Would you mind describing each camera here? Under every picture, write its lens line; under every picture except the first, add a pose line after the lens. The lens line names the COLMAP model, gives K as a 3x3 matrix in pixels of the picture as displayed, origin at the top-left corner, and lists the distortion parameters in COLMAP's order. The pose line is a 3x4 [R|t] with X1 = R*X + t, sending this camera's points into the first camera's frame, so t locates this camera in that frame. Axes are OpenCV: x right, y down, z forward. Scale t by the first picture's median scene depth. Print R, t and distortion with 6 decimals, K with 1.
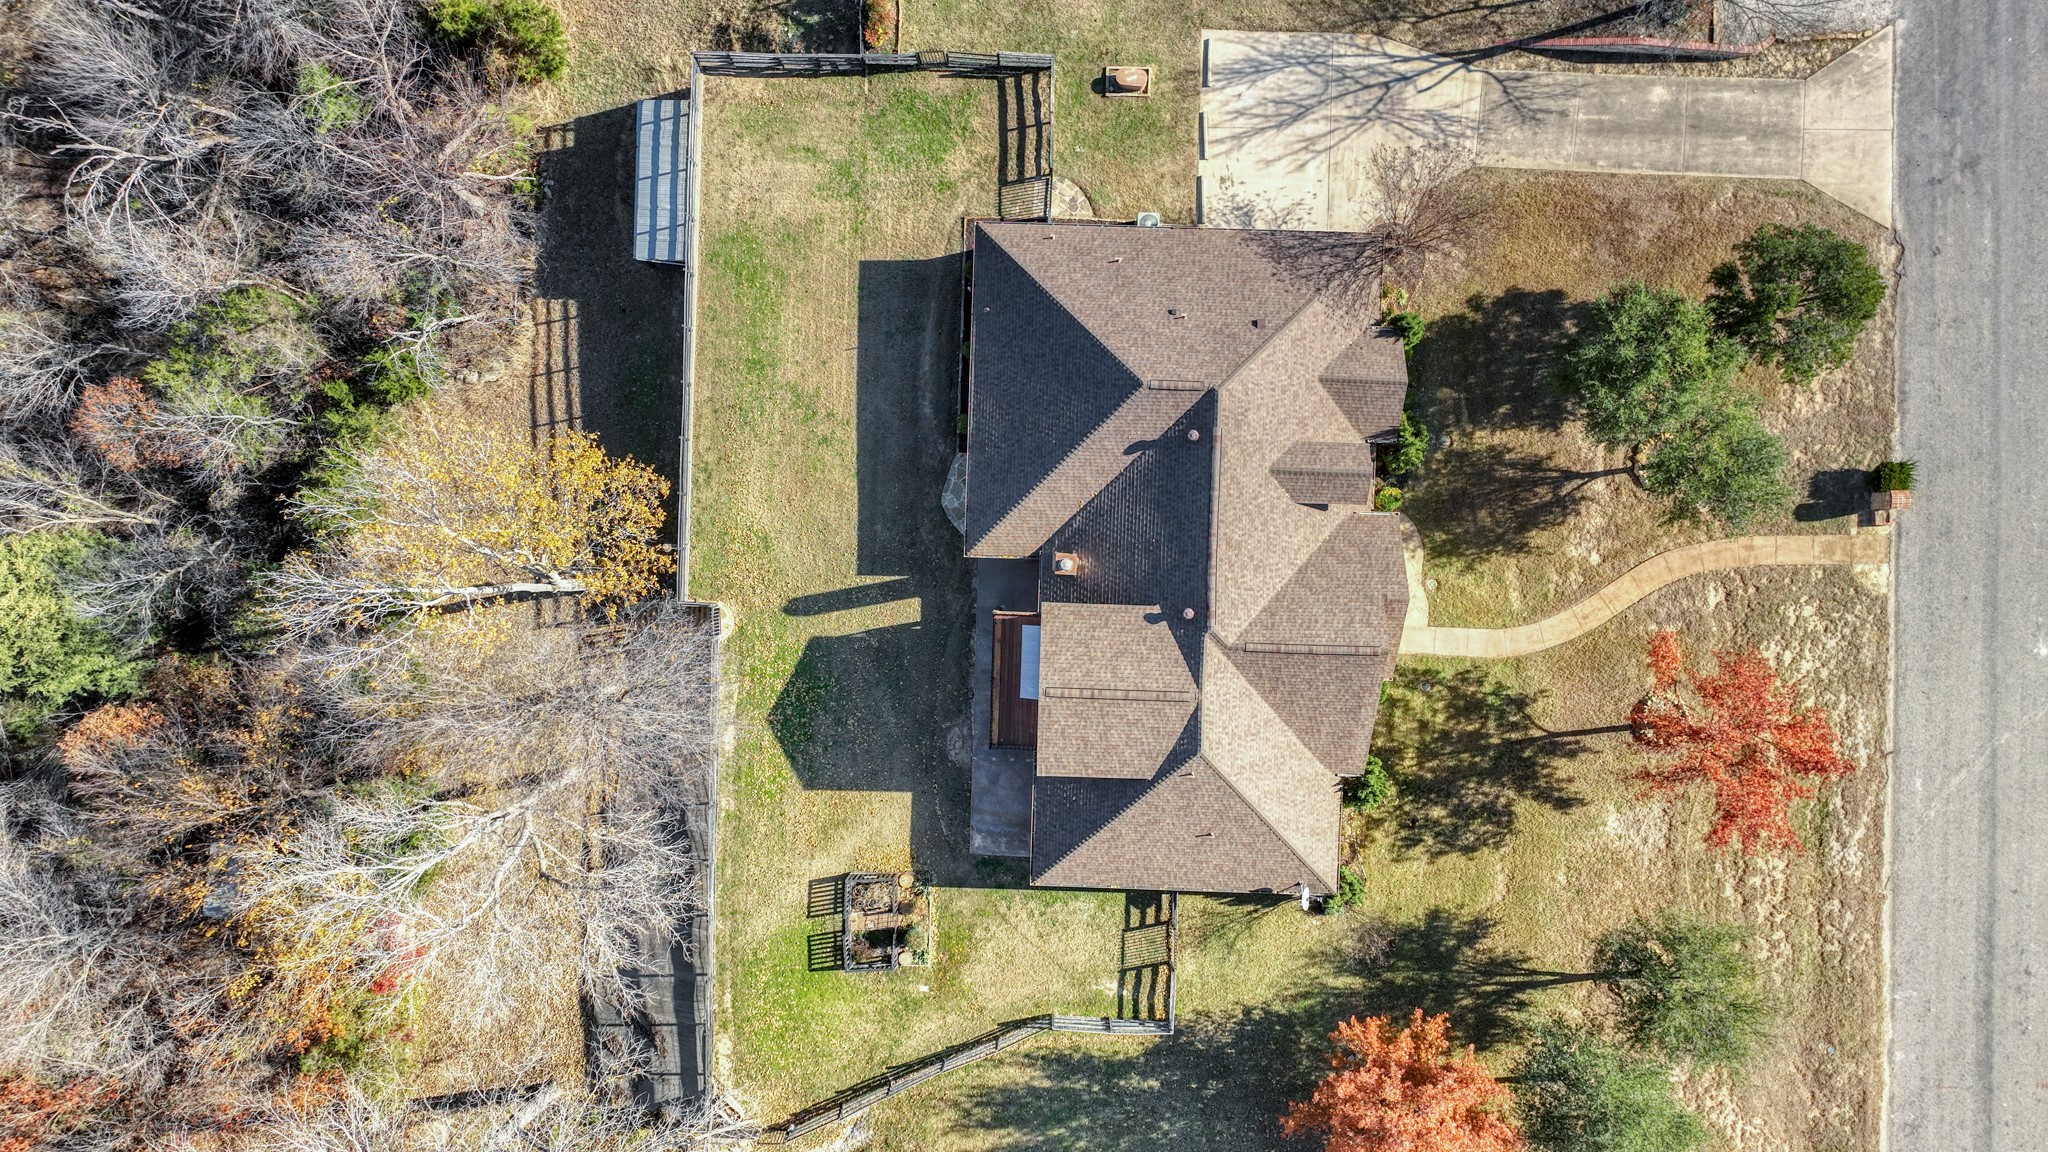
lens RADIAL K [[1454.9, 0, 1024.0], [0, 1454.9, 576.0], [0, 0, 1]] dist [0.002633, 0.000057]
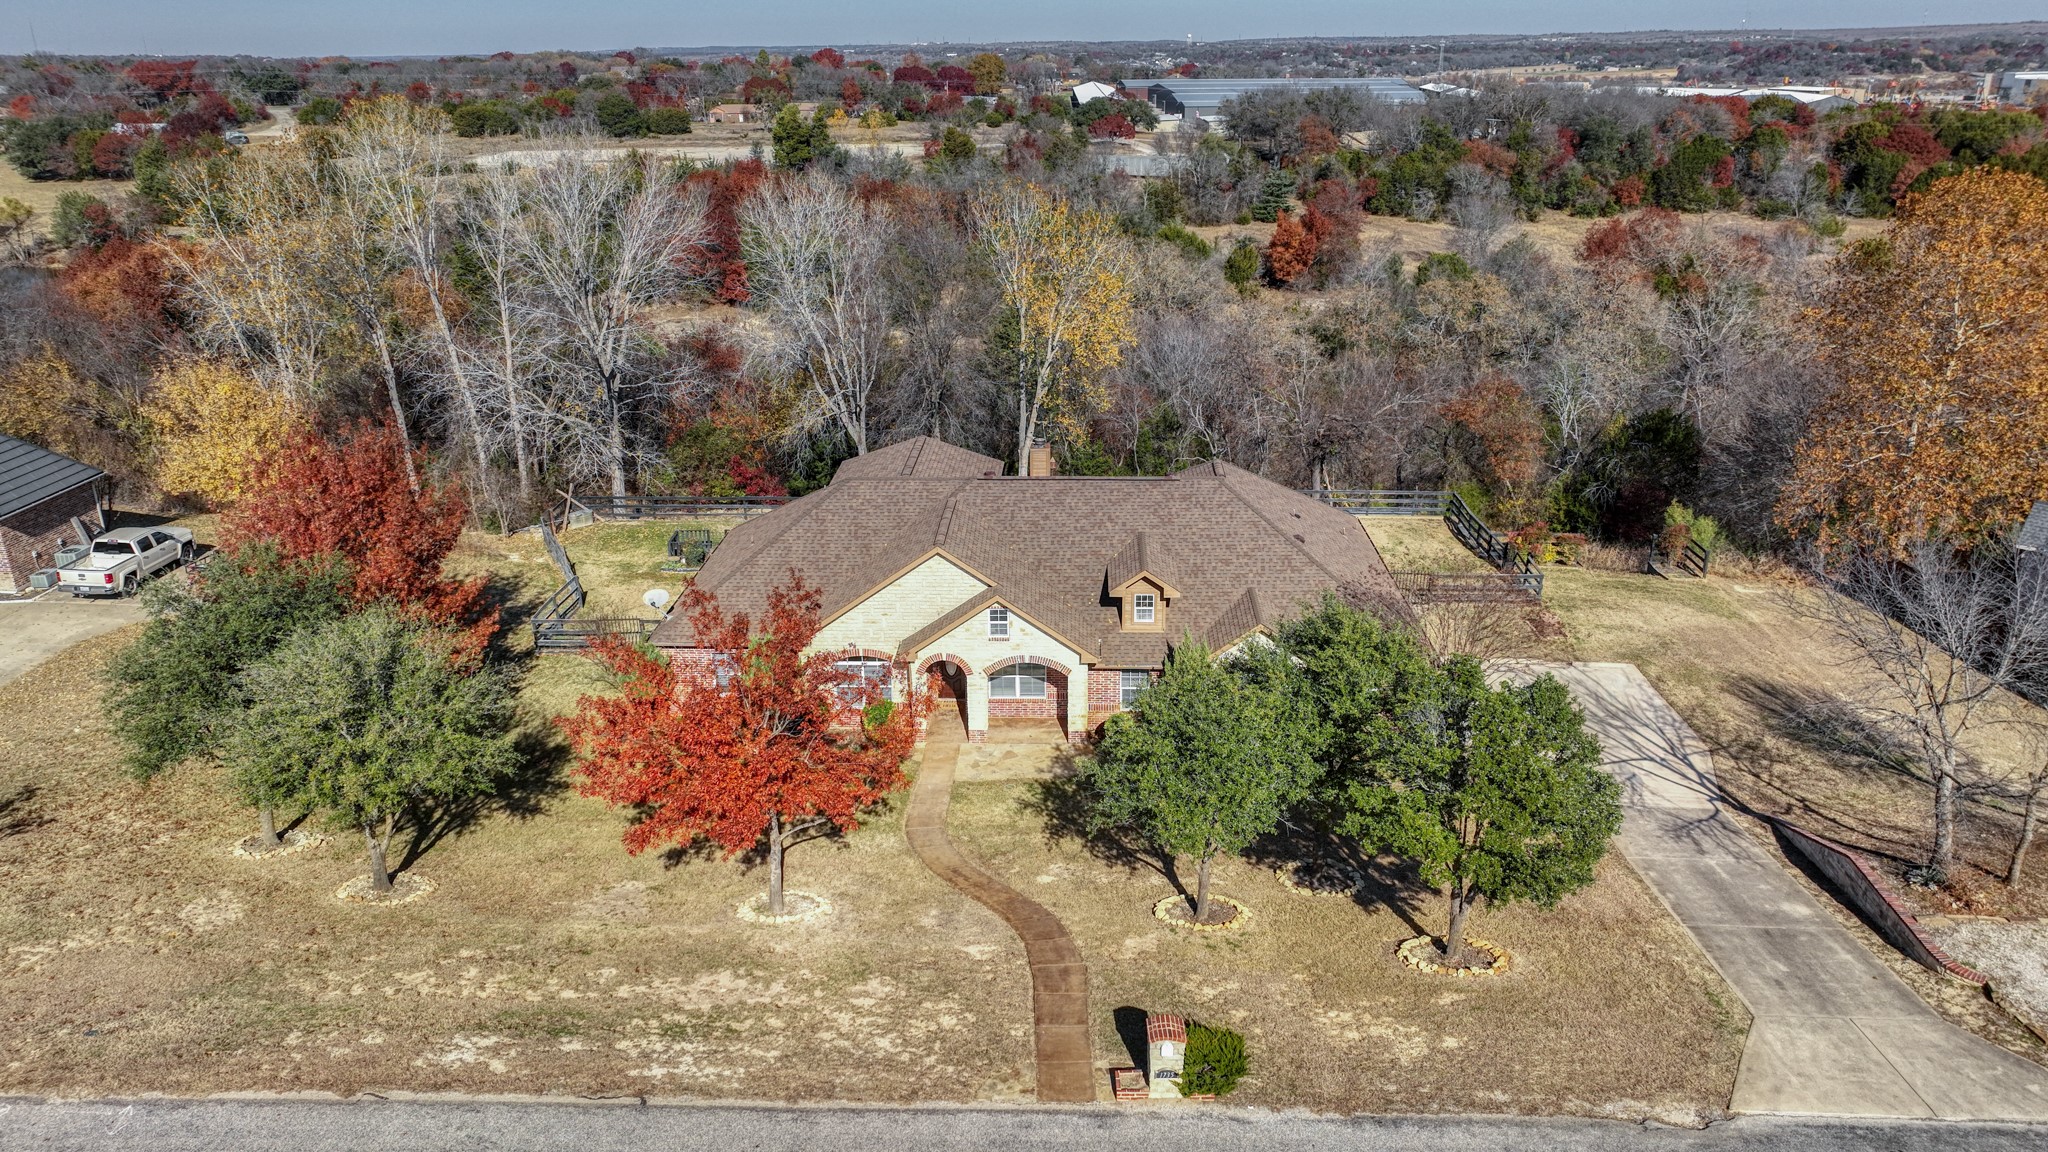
lens RADIAL K [[1454.9, 0, 1024.0], [0, 1454.9, 576.0], [0, 0, 1]] dist [0.002633, 0.000057]
pose [[-0.003445, 0.342267, -0.939597, 0.955724], [-0.999943, -0.010645, -0.000211, -0.002147], [-0.010074, 0.939543, 0.342284, 0.649276]]
